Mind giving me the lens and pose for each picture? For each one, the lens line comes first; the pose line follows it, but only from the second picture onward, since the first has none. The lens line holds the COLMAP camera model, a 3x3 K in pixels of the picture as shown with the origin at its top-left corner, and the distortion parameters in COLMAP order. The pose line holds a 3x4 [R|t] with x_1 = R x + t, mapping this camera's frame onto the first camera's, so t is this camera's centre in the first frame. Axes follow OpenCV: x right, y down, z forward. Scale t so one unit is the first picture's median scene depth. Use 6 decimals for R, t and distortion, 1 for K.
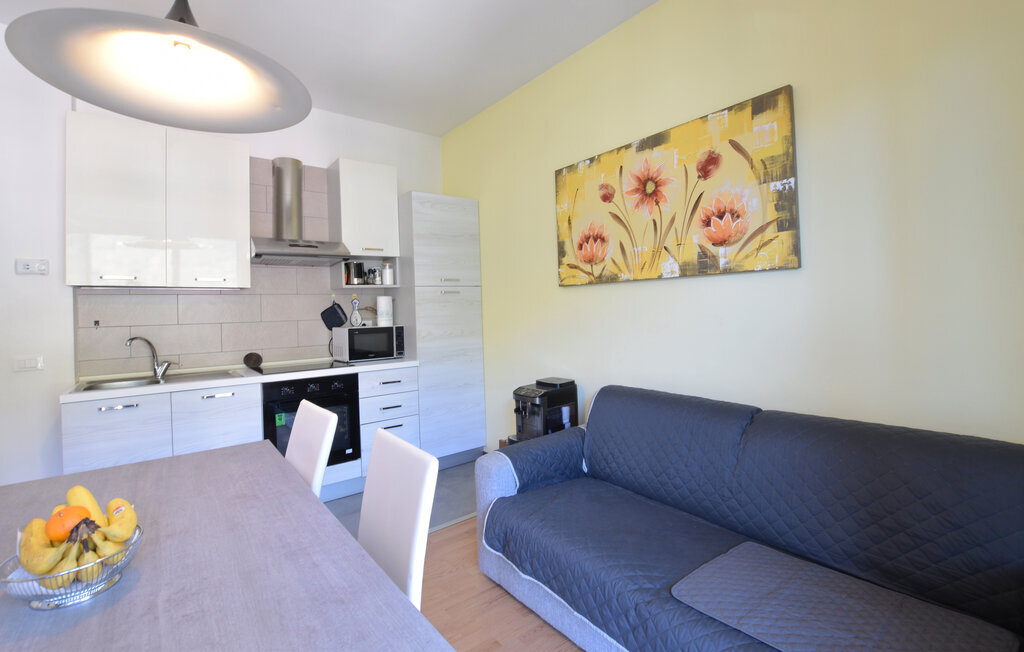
lens RADIAL K [[454.5, 0, 508.8], [0, 454.5, 304.6], [0, 0, 1]] dist [-0.030941, 0.004482]
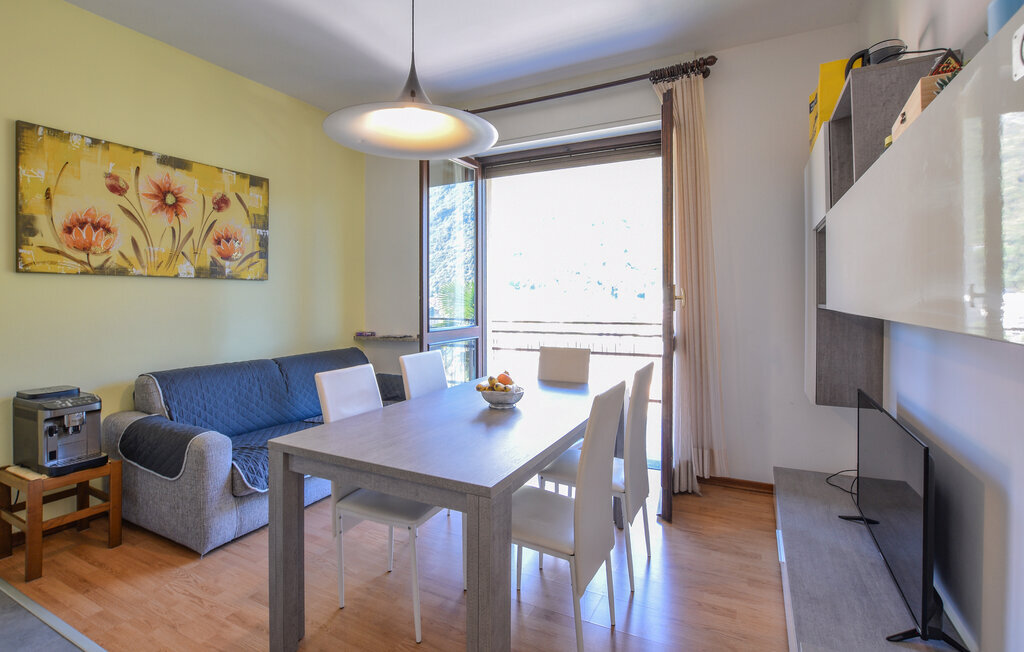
lens RADIAL K [[470.2, 0, 511.0], [0, 470.2, 302.3], [0, 0, 1]] dist [-0.029237, 0.000333]
pose [[-0.430387, 0.021040, 0.902399, -1.027861], [0.010617, 0.999777, -0.018246, 0.036847], [-0.902582, 0.001728, -0.430514, 0.637126]]
